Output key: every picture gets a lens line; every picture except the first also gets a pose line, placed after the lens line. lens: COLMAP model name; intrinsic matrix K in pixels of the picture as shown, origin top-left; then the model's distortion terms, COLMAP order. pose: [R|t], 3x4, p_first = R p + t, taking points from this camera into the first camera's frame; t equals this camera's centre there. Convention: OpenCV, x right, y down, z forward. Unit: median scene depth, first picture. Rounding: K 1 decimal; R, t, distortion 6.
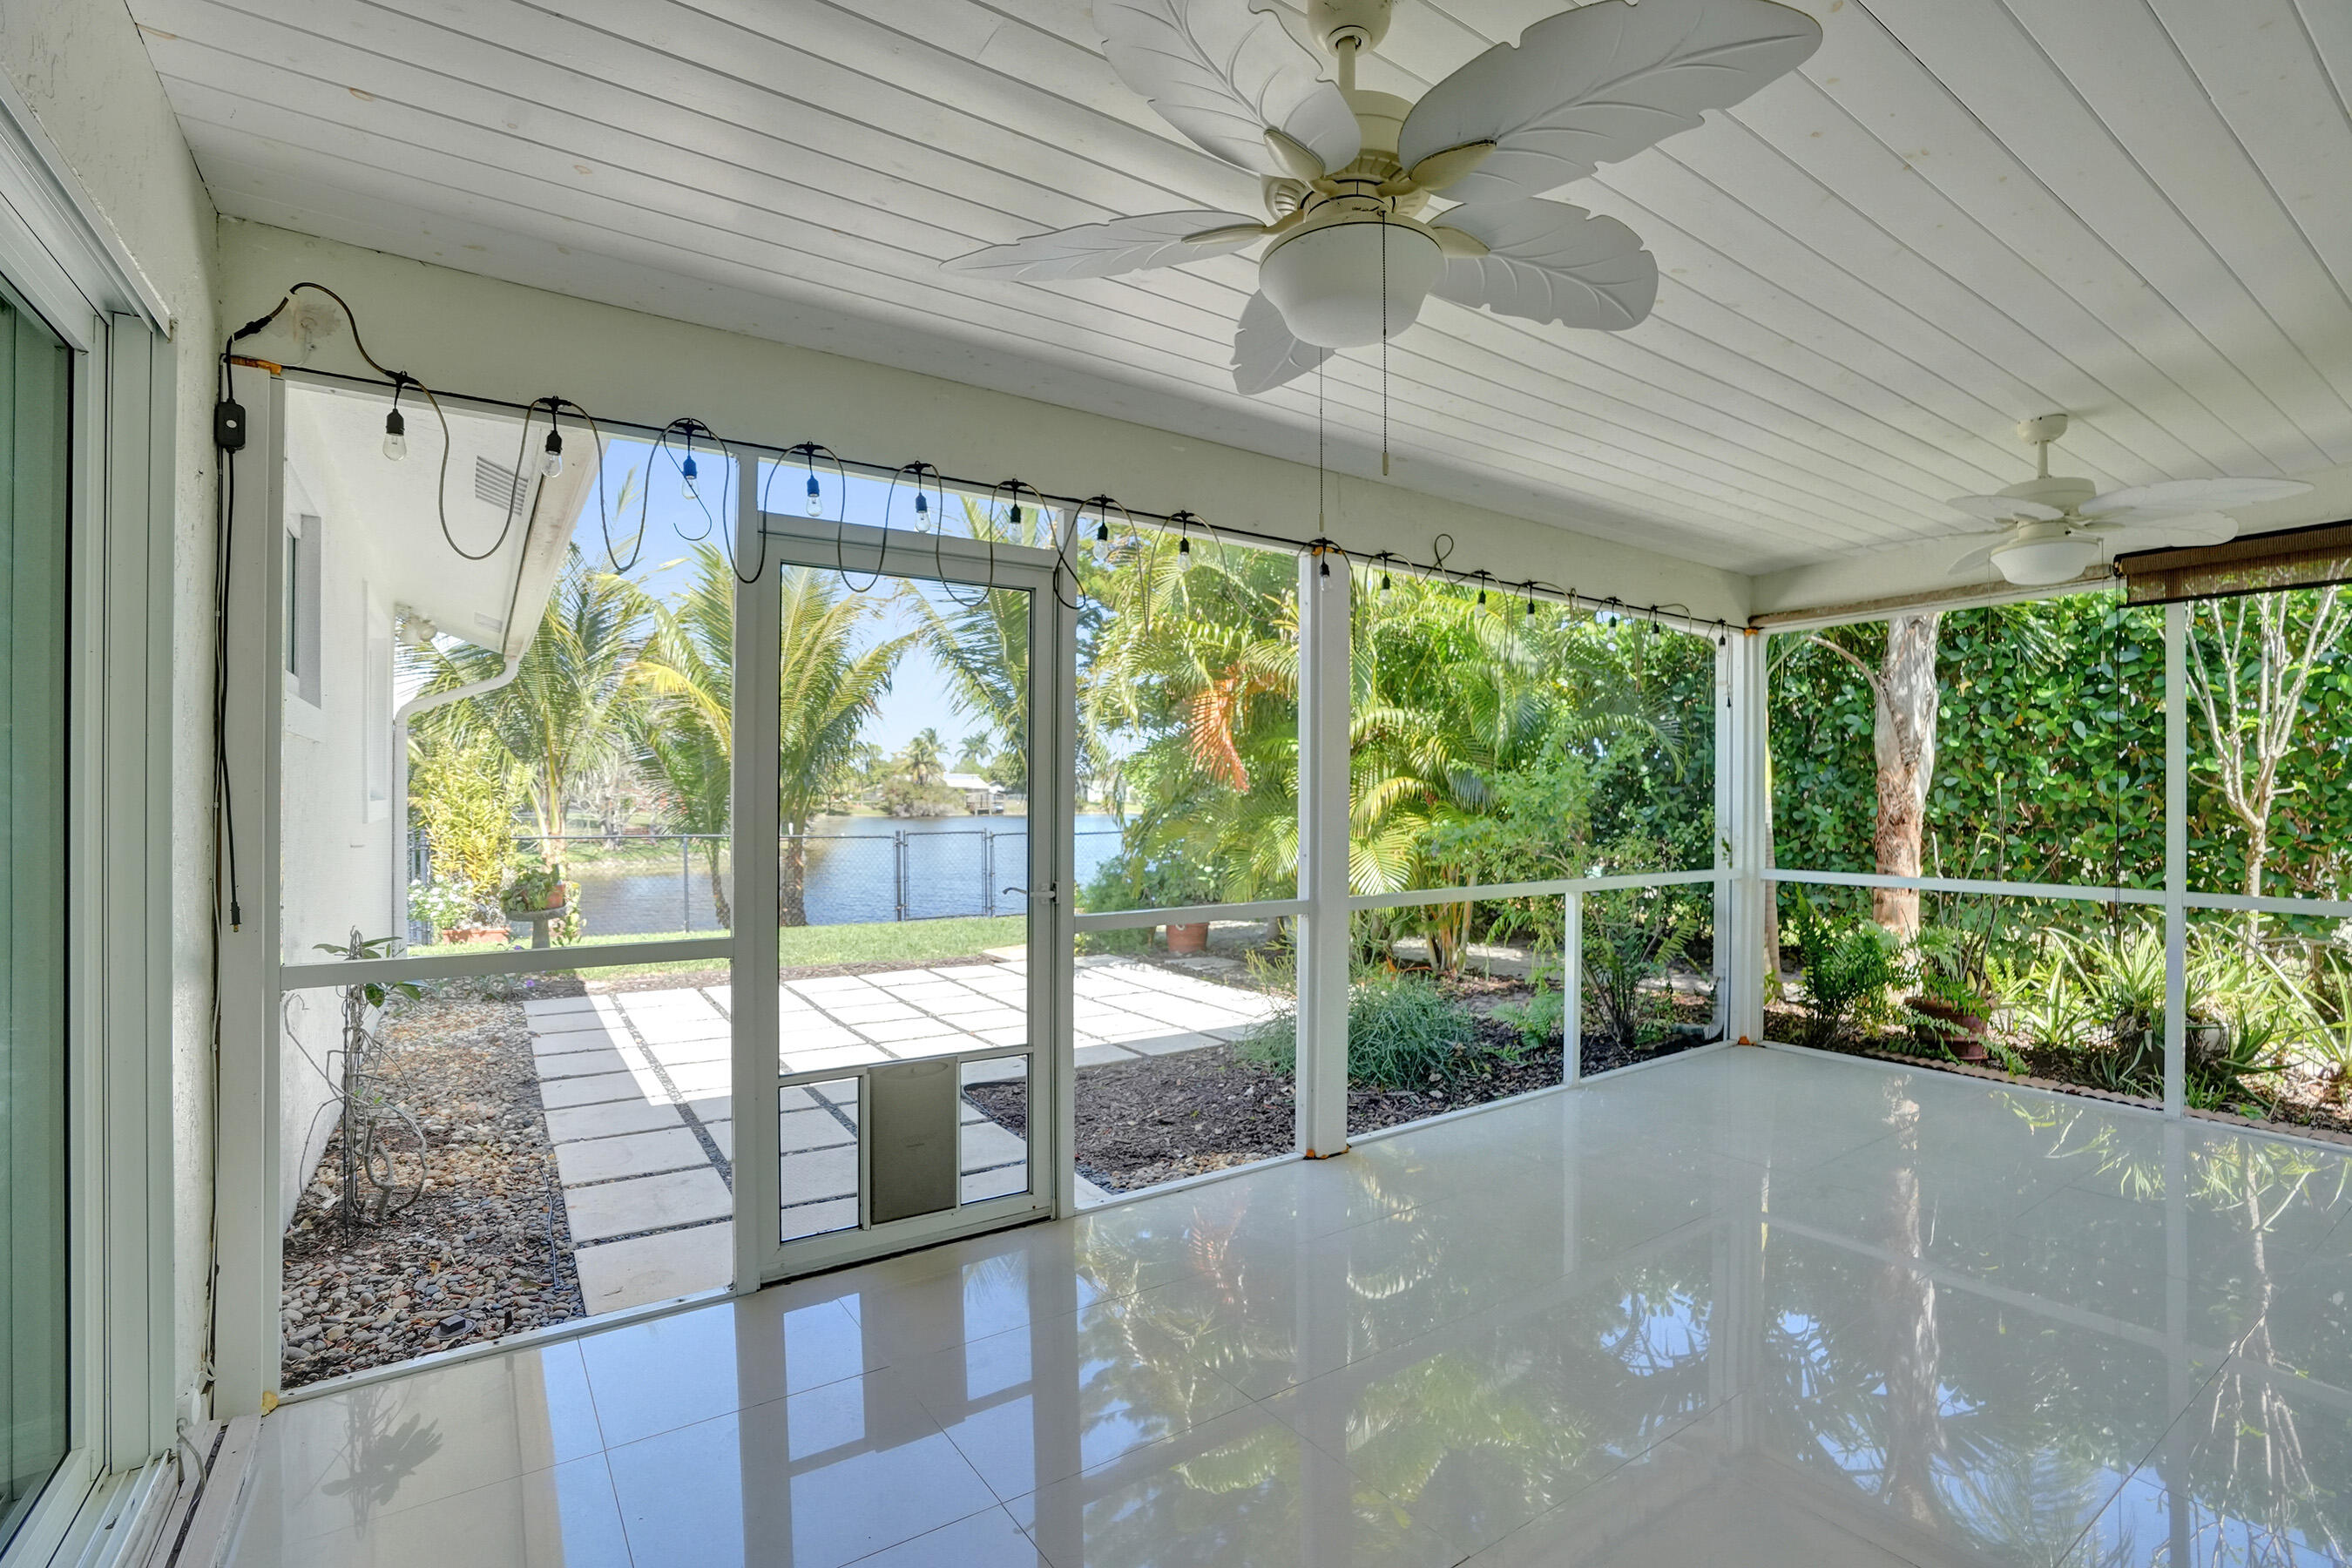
lens RADIAL K [[1083.5, 0, 1185.8], [0, 1083.5, 794.2], [0, 0, 1]] dist [-0.071700, 0.030743]
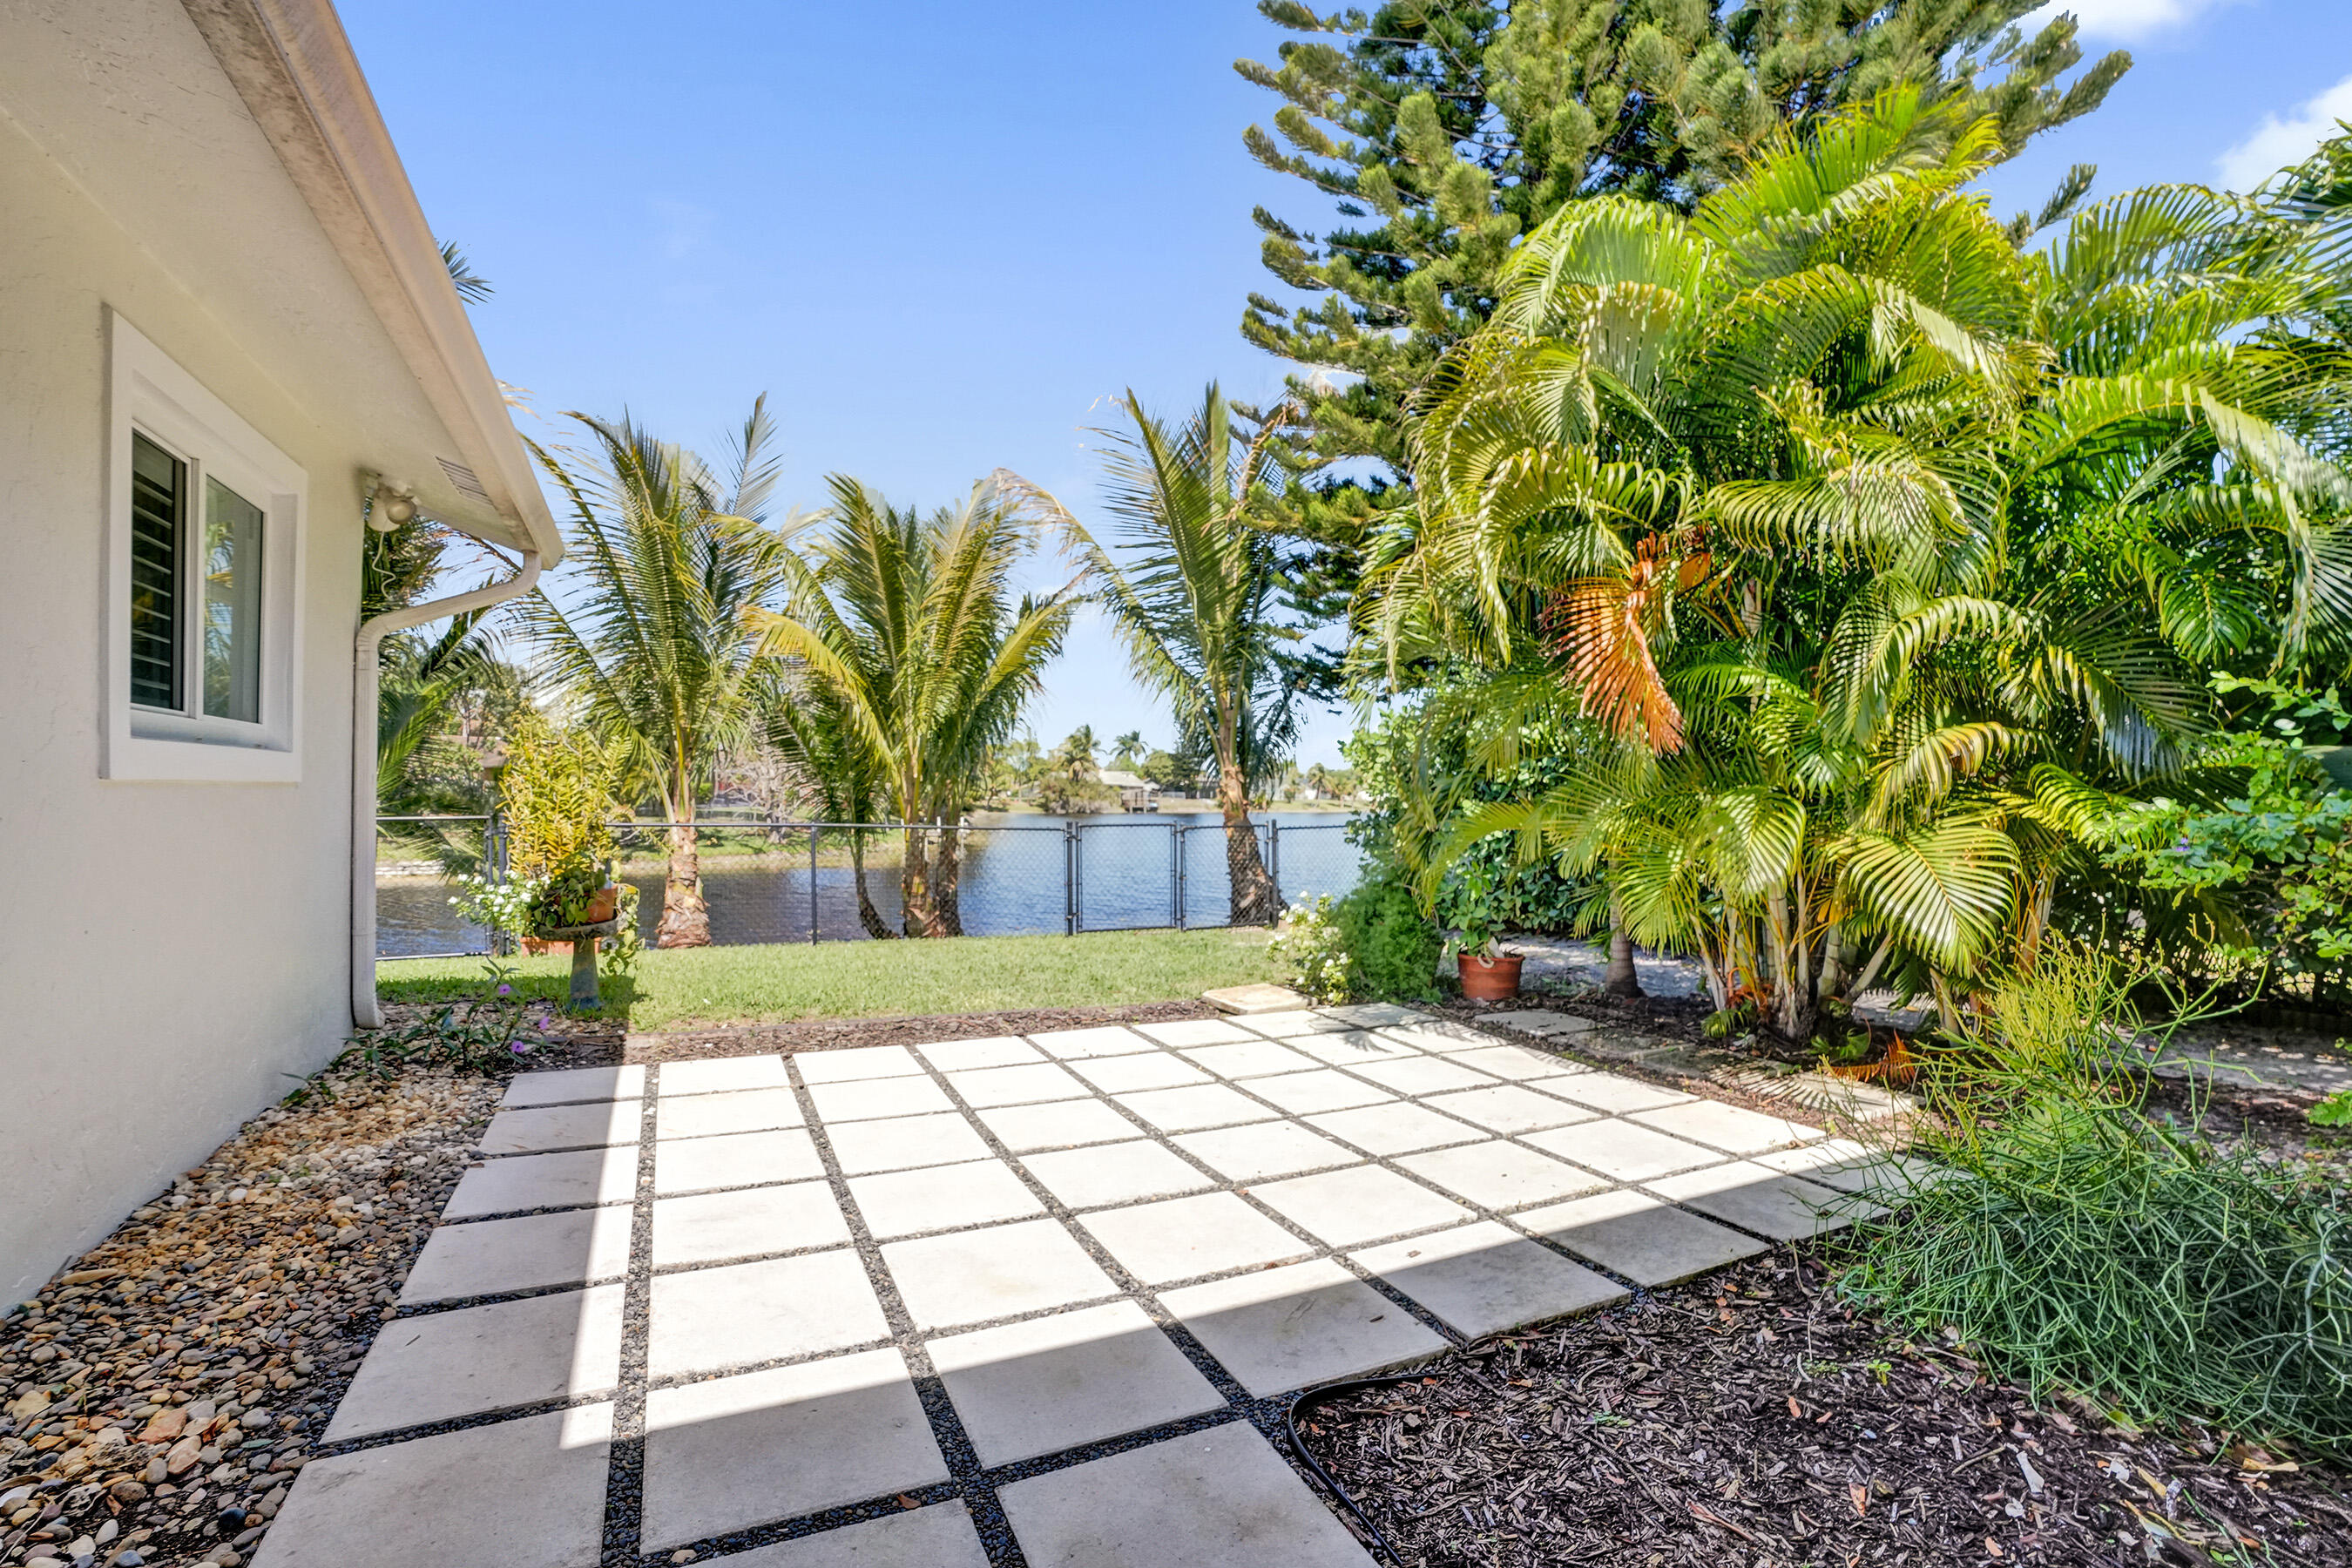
lens RADIAL K [[1083.2, 0, 1173.8], [0, 1083.2, 789.8], [0, 0, 1]] dist [-0.071559, 0.031055]
pose [[0.988698, 0.004762, -0.149848, -0.148441], [-0.005204, 0.999983, -0.002557, 0.025306], [0.149834, 0.003308, 0.988706, 0.456699]]
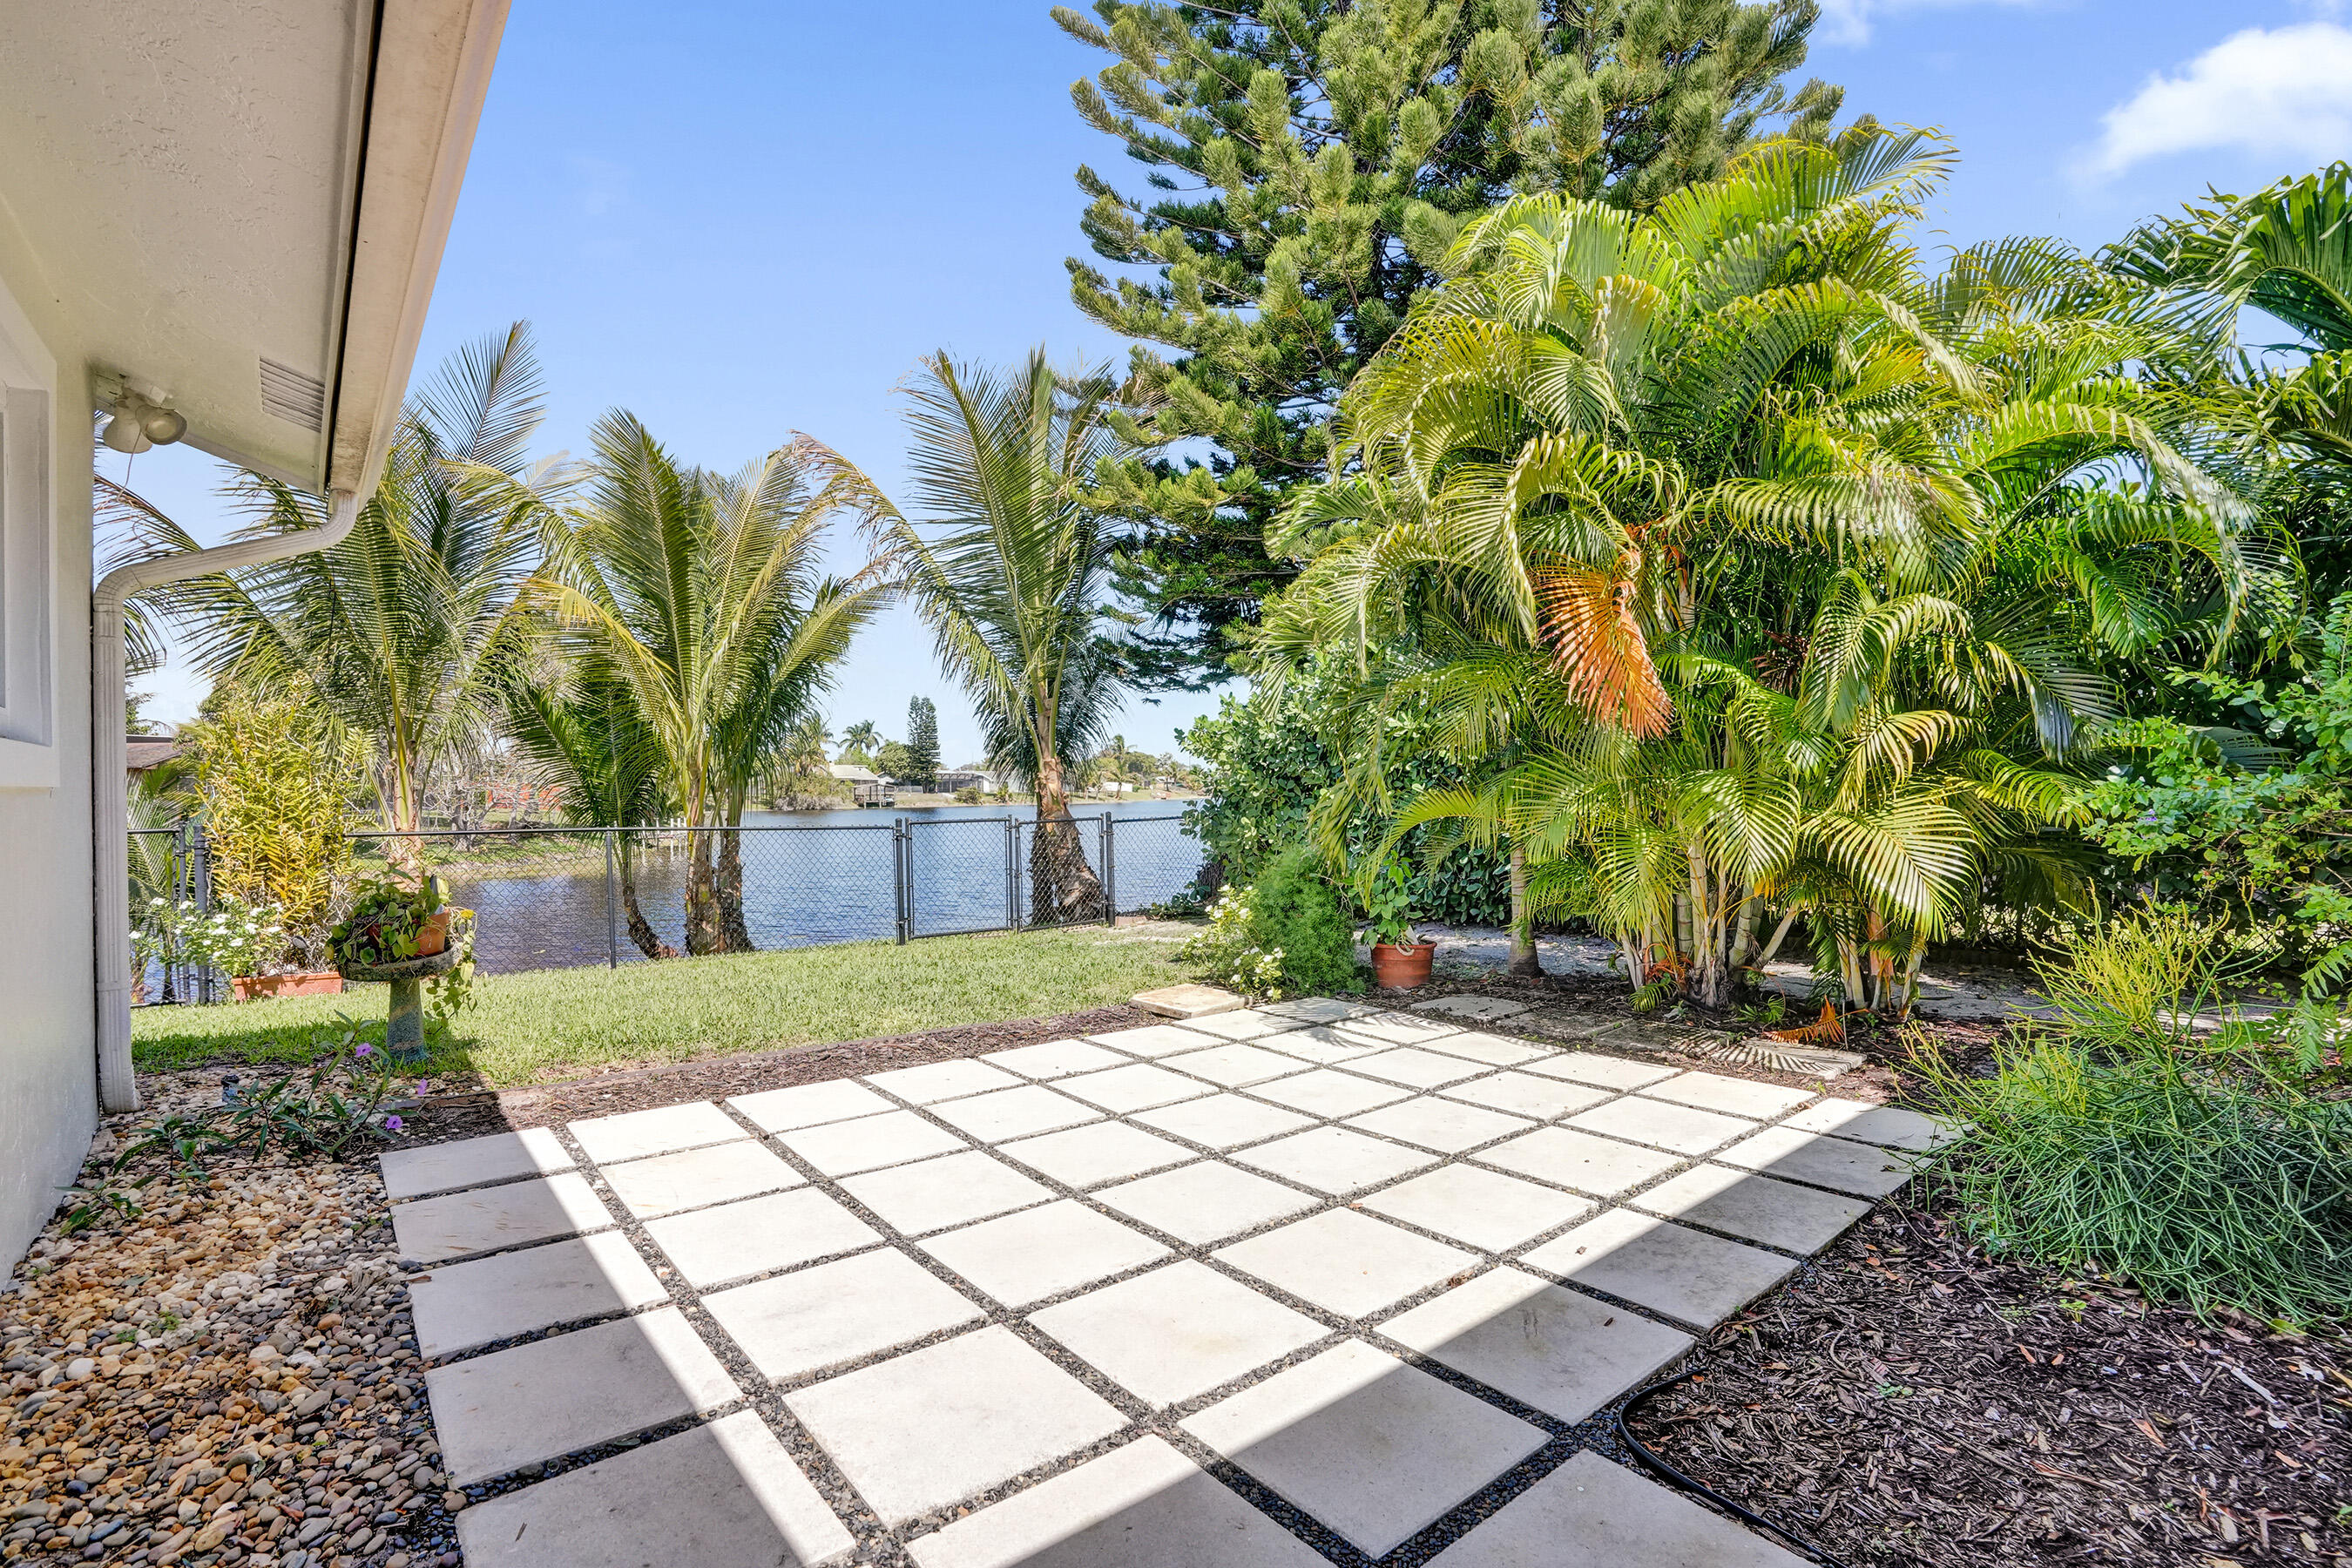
lens RADIAL K [[1112.2, 0, 1185.7], [0, 1112.2, 800.3], [0, 0, 1]] dist [-0.067783, 0.028904]
pose [[0.995286, -0.010352, 0.096430, -0.312601], [0.008972, 0.999851, 0.014737, 0.025289], [-0.096568, -0.013802, 0.995231, 0.485386]]
